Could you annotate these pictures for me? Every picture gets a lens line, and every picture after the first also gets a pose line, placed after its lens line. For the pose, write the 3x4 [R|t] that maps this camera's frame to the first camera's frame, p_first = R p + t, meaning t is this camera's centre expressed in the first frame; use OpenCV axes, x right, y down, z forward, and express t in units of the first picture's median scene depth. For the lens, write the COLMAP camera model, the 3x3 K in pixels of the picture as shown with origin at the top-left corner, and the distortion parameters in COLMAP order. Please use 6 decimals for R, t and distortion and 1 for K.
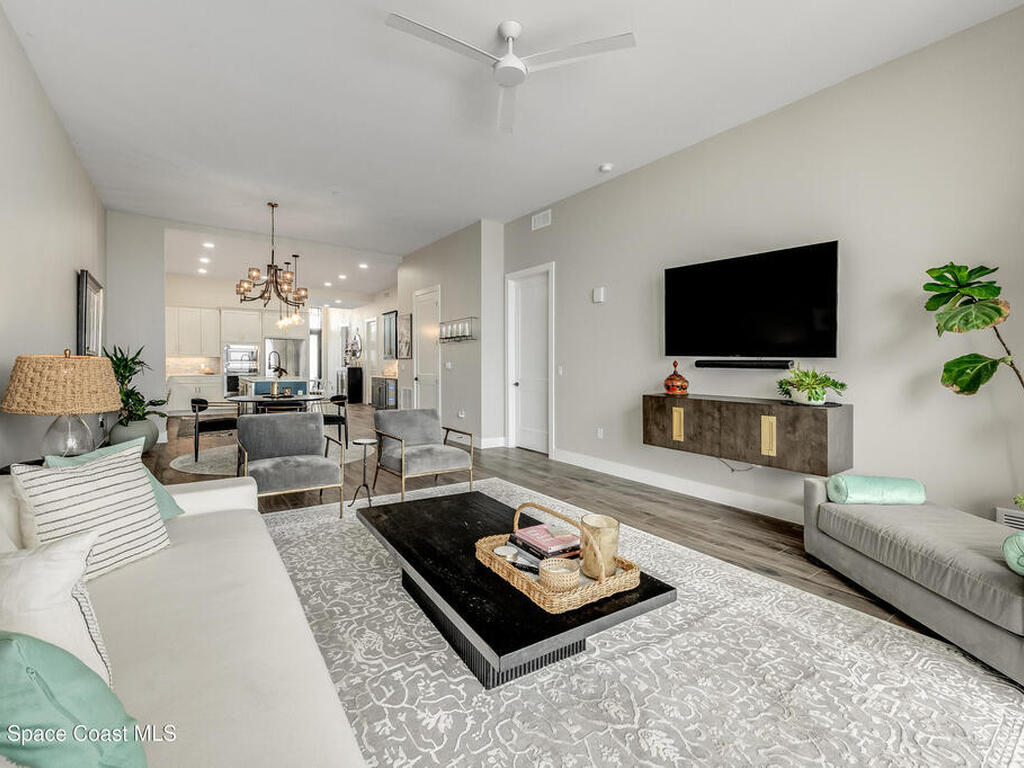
lens RADIAL K [[459.1, 0, 511.3], [0, 459.1, 378.1], [0, 0, 1]] dist [-0.000779, -0.000473]
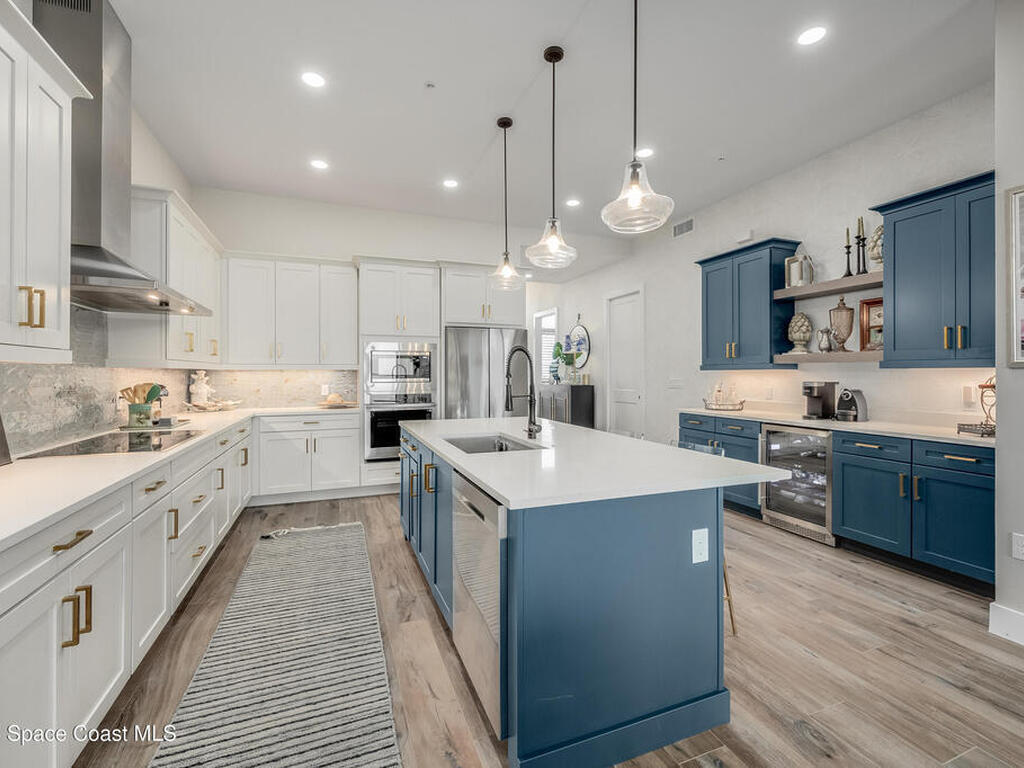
lens RADIAL K [[459.1, 0, 514.4], [0, 459.1, 374.2], [0, 0, 1]] dist [-0.000779, -0.000473]
pose [[0.968882, -0.010509, -0.247300, -0.285215], [0.003065, 0.999531, -0.030468, -0.020616], [0.247505, 0.028762, 0.968460, 0.458533]]
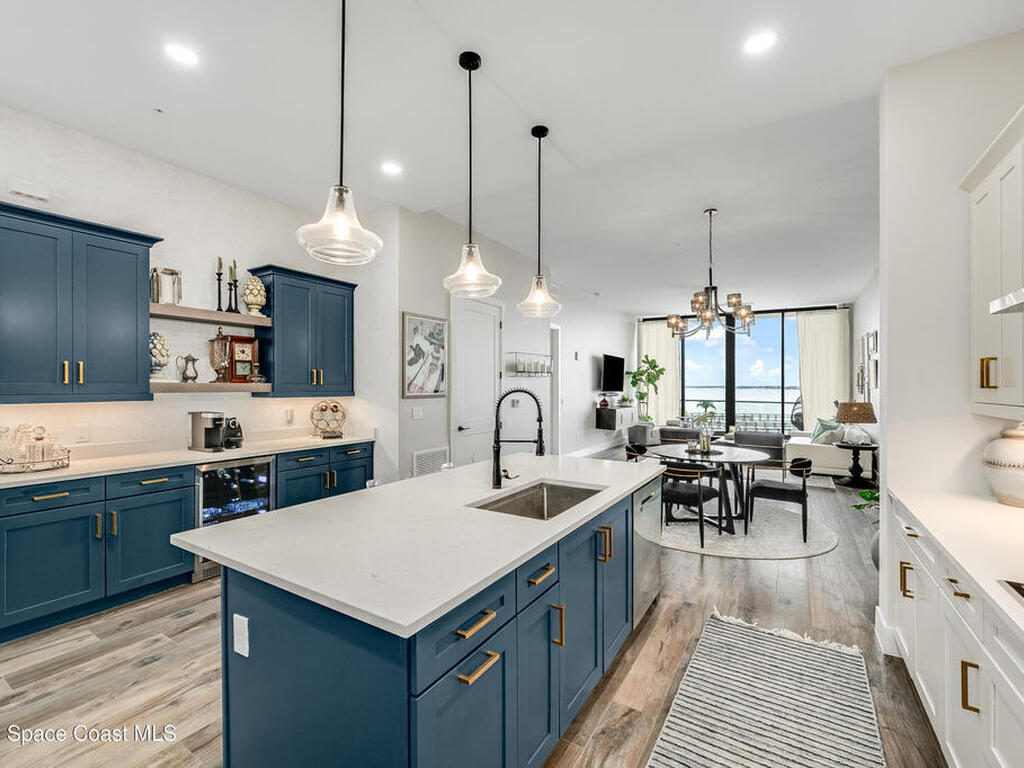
lens RADIAL K [[459.1, 0, 511.2], [0, 459.1, 385.1], [0, 0, 1]] dist [-0.000779, -0.000473]
pose [[-0.381949, -0.009715, 0.924132, -0.487292], [0.022276, 0.999557, 0.019715, -0.040757], [-0.923915, 0.028117, -0.381563, 0.706944]]
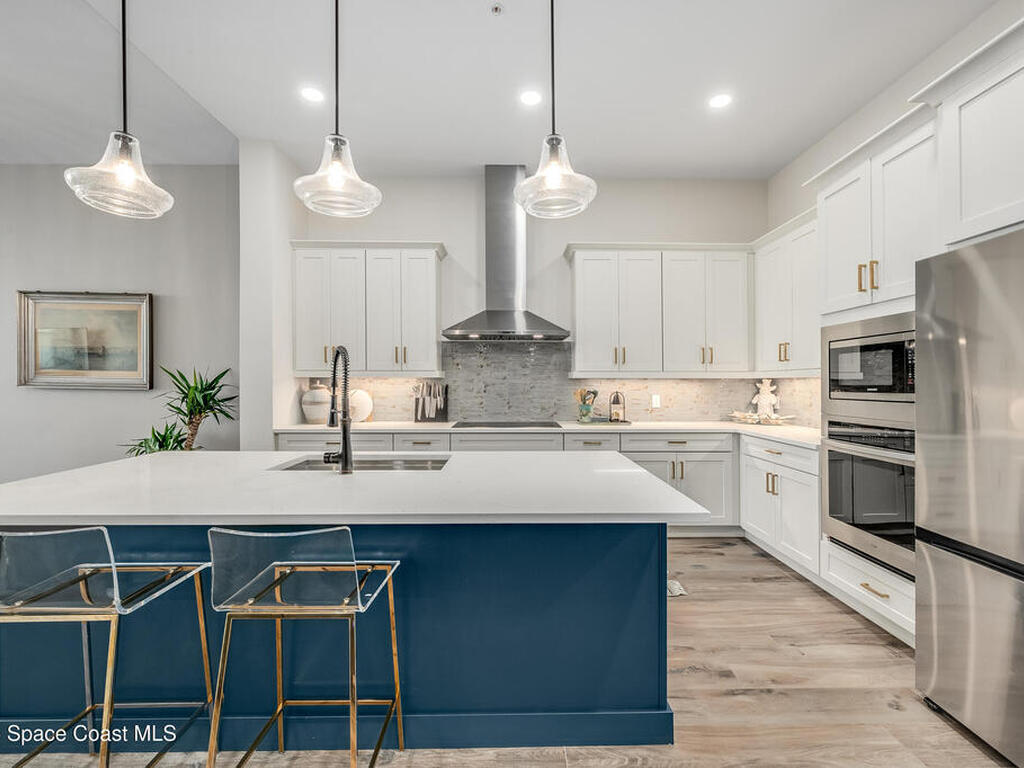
lens RADIAL K [[432.3, 0, 517.2], [0, 432.3, 385.0], [0, 0, 1]] dist [0.002566, 0.000047]
pose [[-0.561708, -0.010281, -0.827272, -0.254241], [-0.032379, 0.999430, 0.009564, -0.027793], [0.826702, 0.032158, -0.561721, 0.752038]]
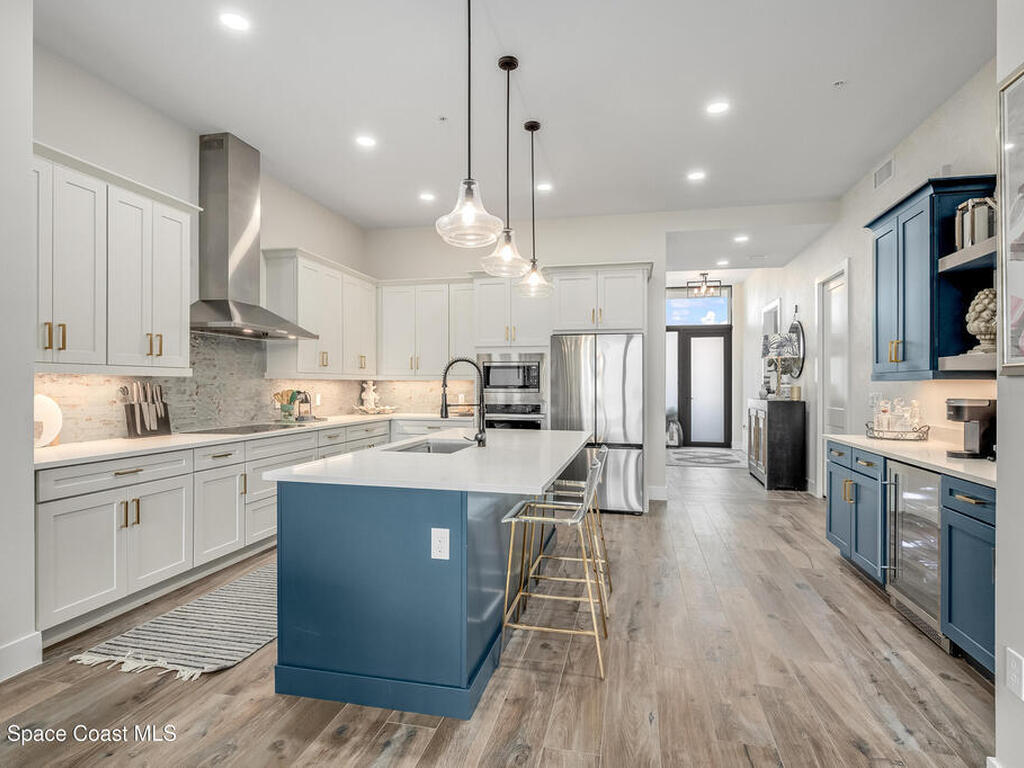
lens RADIAL K [[542.8, 0, 510.7], [0, 542.8, 387.5], [0, 0, 1]] dist [-0.000020, 0.000129]
pose [[0.662831, -0.002801, -0.748763, -0.143613], [-0.020011, 0.999570, -0.021454, -0.020248], [0.748501, 0.029204, 0.662490, 0.499853]]
